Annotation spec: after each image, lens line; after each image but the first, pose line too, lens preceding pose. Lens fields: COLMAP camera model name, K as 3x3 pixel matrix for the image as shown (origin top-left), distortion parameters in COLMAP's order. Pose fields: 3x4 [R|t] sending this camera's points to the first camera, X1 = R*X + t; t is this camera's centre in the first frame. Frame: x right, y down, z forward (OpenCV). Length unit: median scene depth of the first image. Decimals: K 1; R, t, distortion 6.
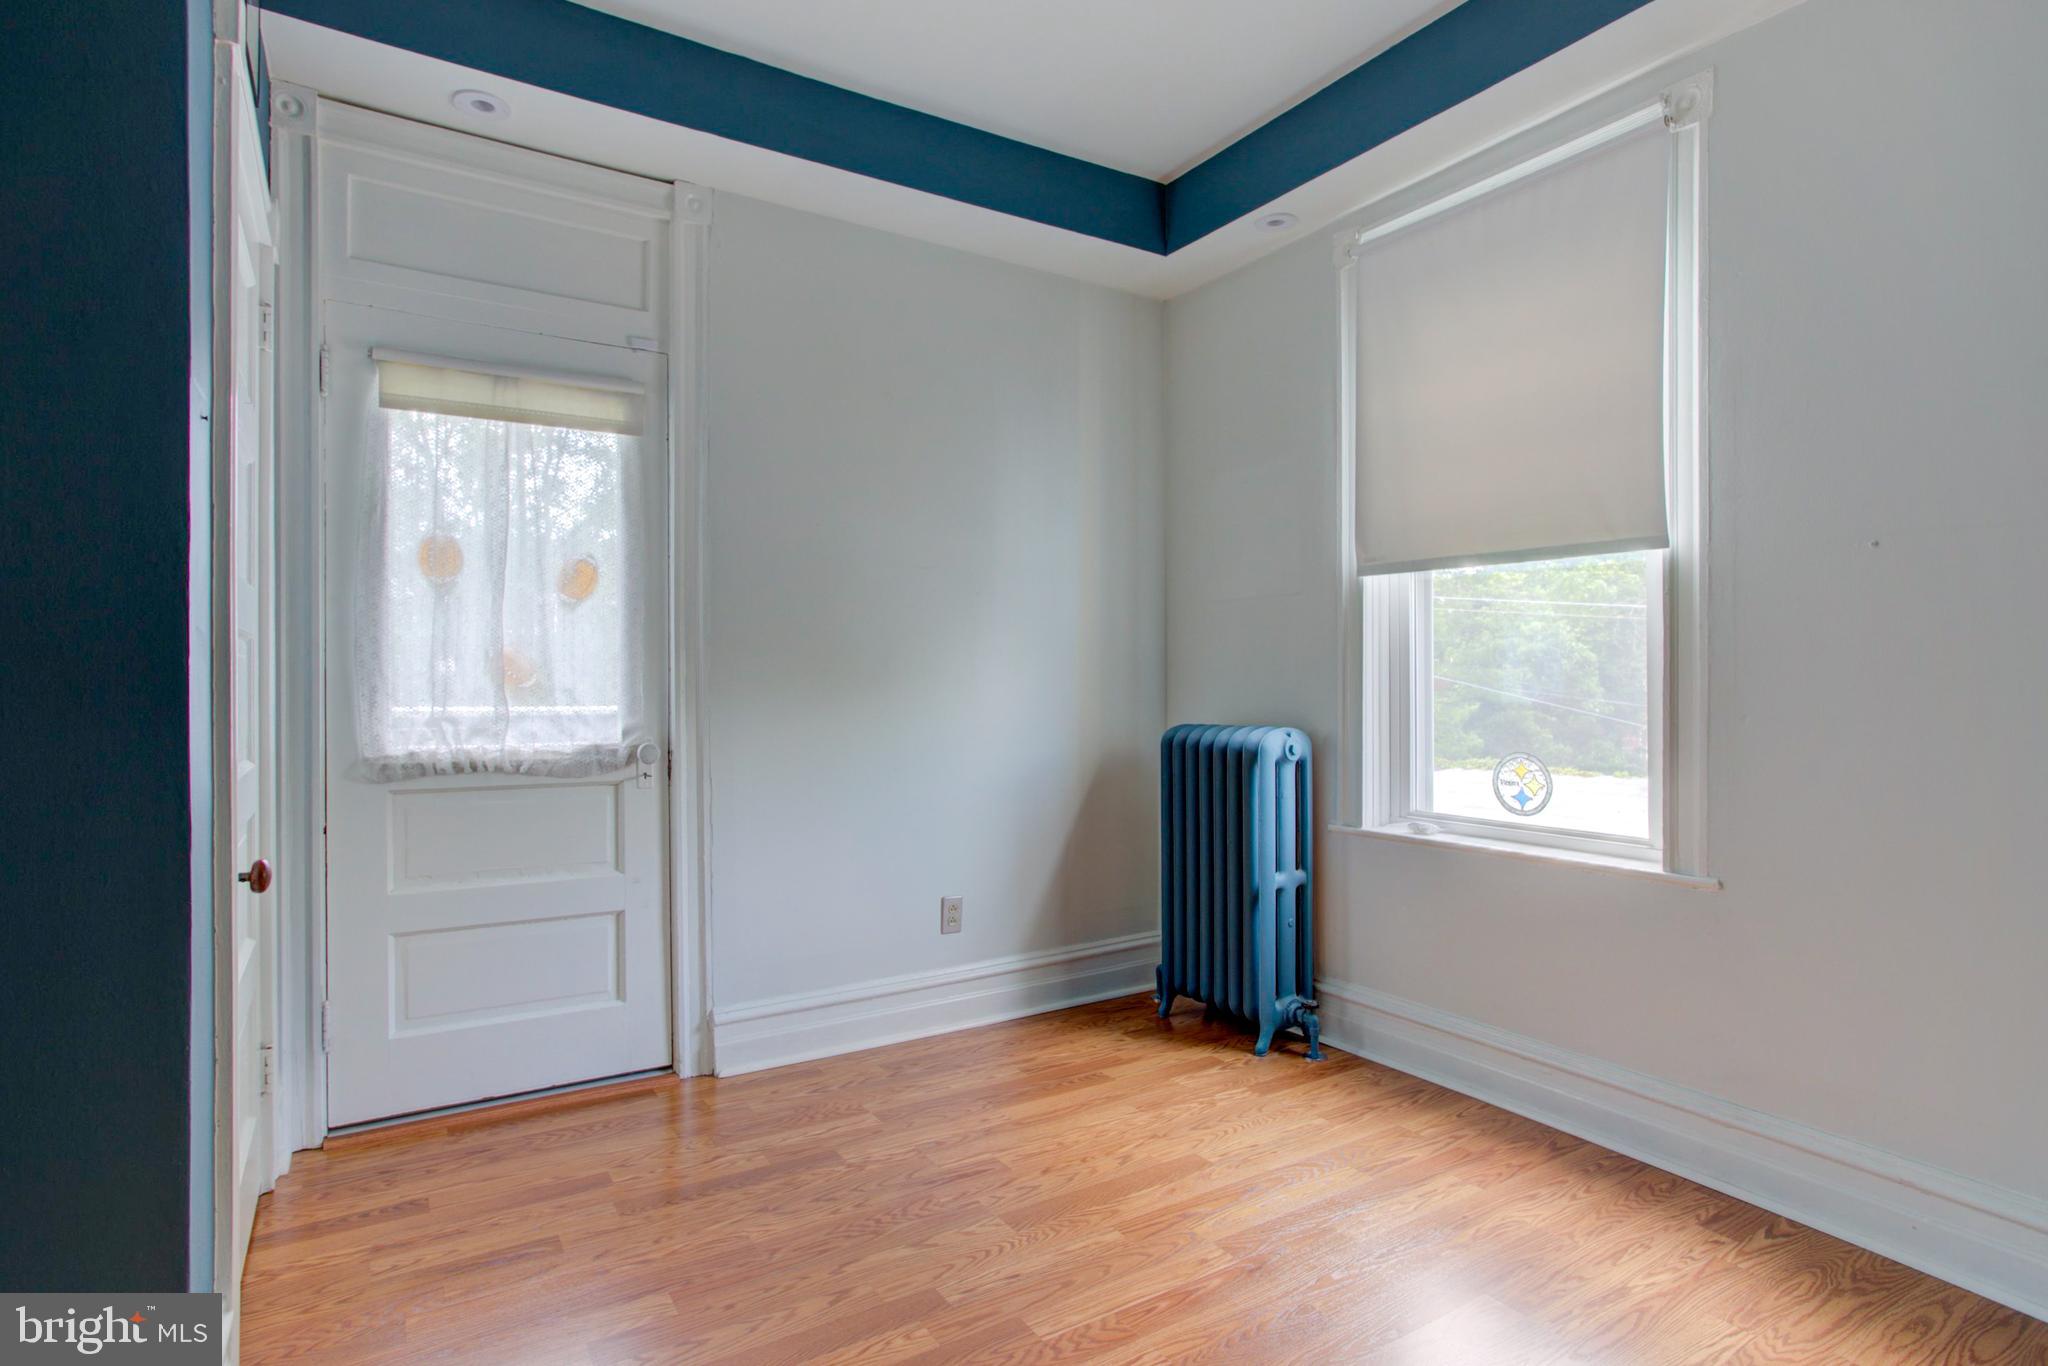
lens RADIAL K [[1032.3, 0, 1024.2], [0, 1032.3, 691.7], [0, 0, 1]] dist [-0.031979, 0.024026]
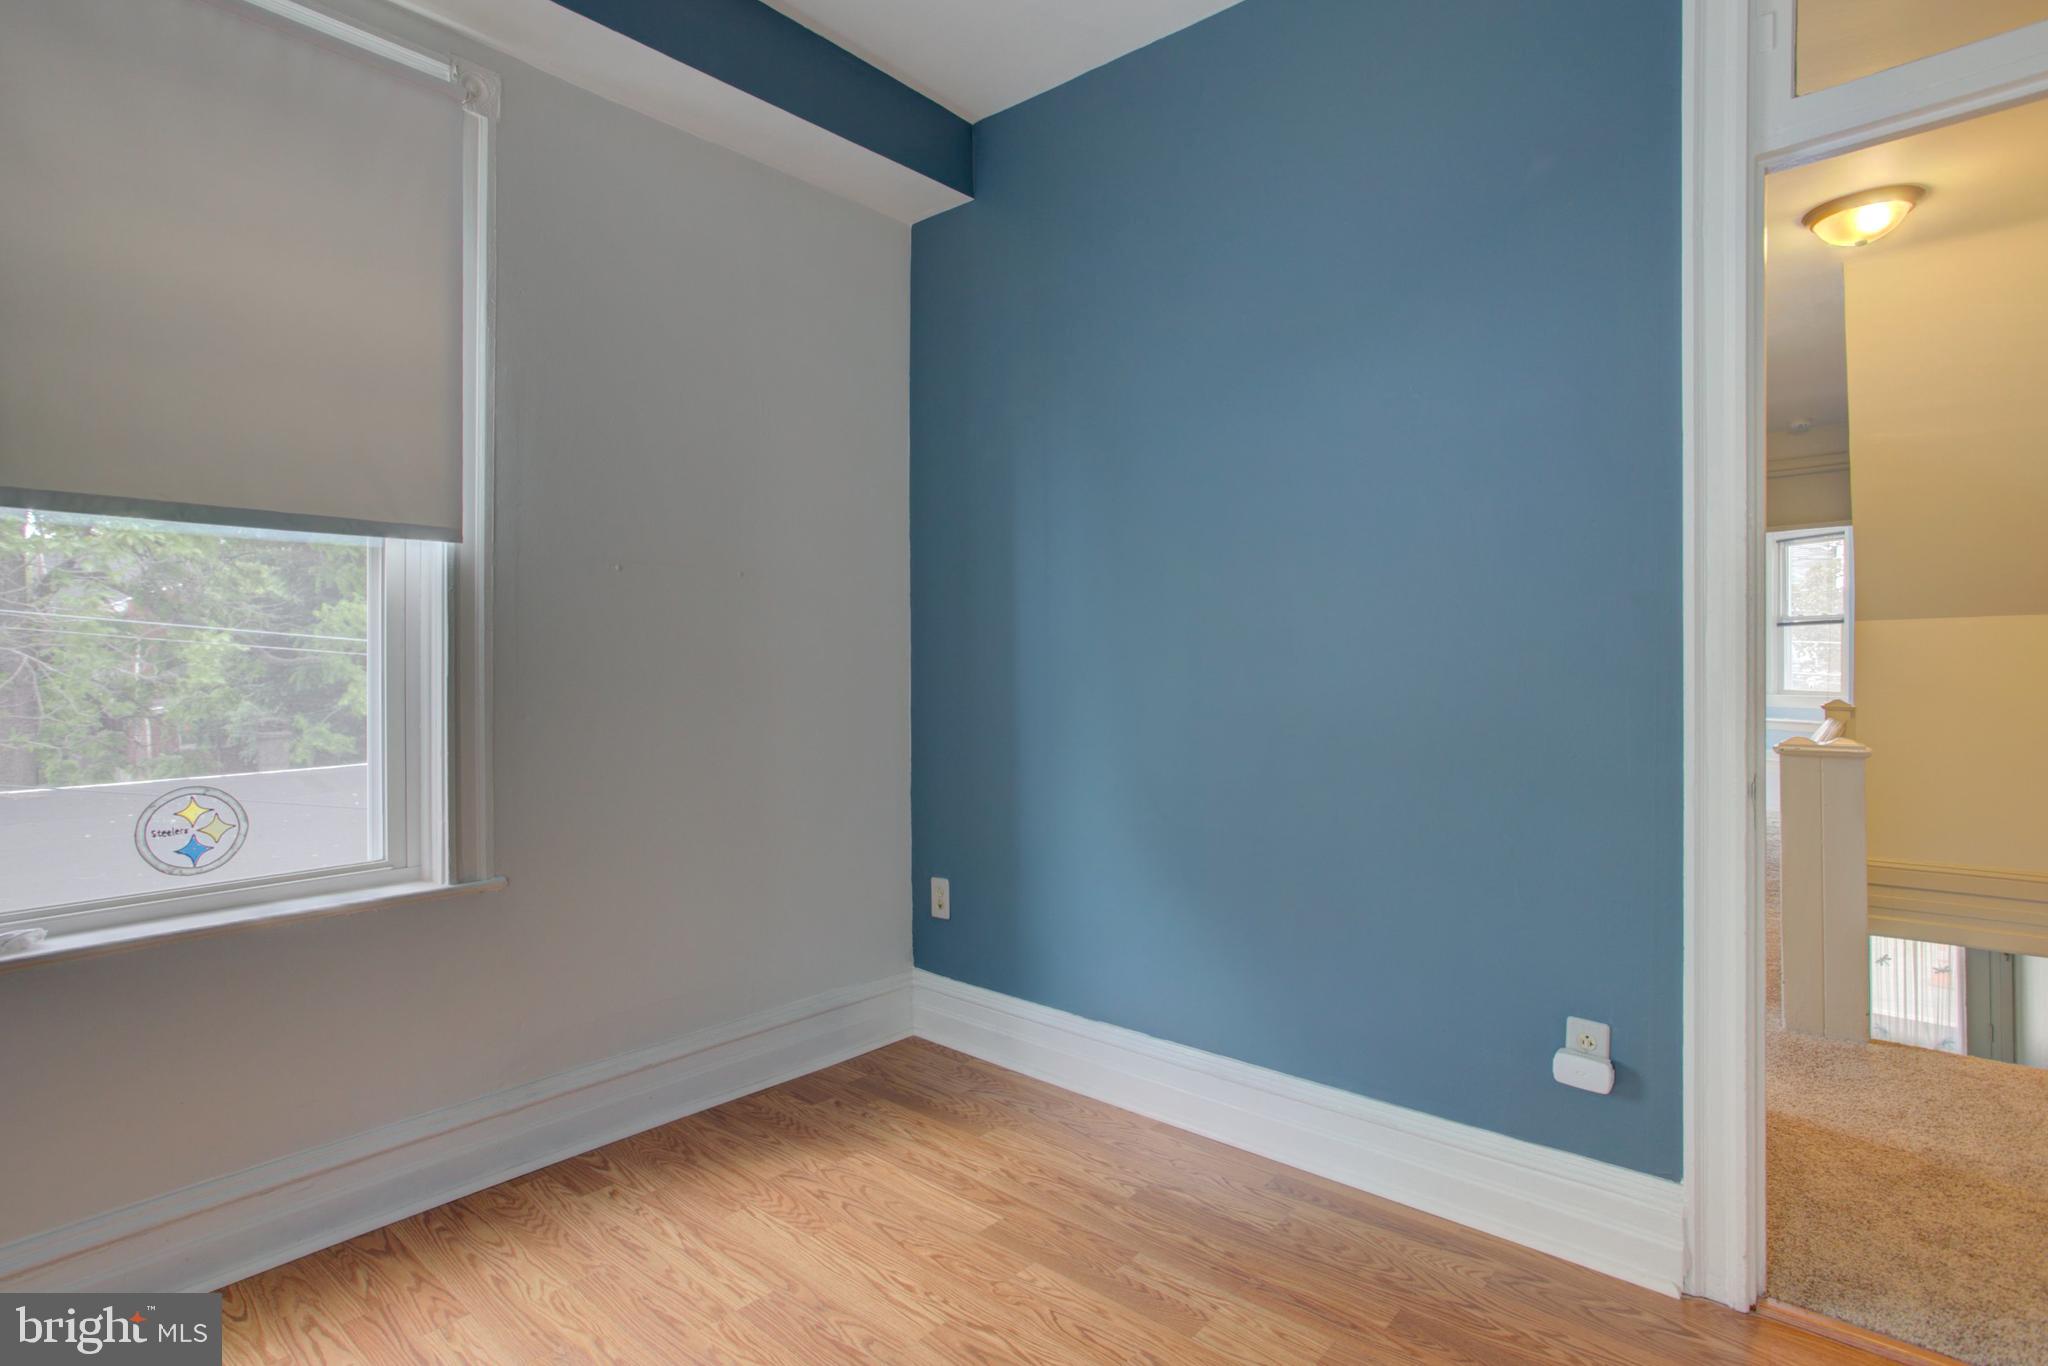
lens RADIAL K [[1027.2, 0, 997.0], [0, 1027.2, 673.6], [0, 0, 1]] dist [-0.042344, 0.026199]
pose [[-0.282702, -0.014084, 0.959104, -0.414364], [0.011758, 0.999766, 0.018147, -0.030559], [-0.959136, 0.016407, -0.282470, 0.783497]]
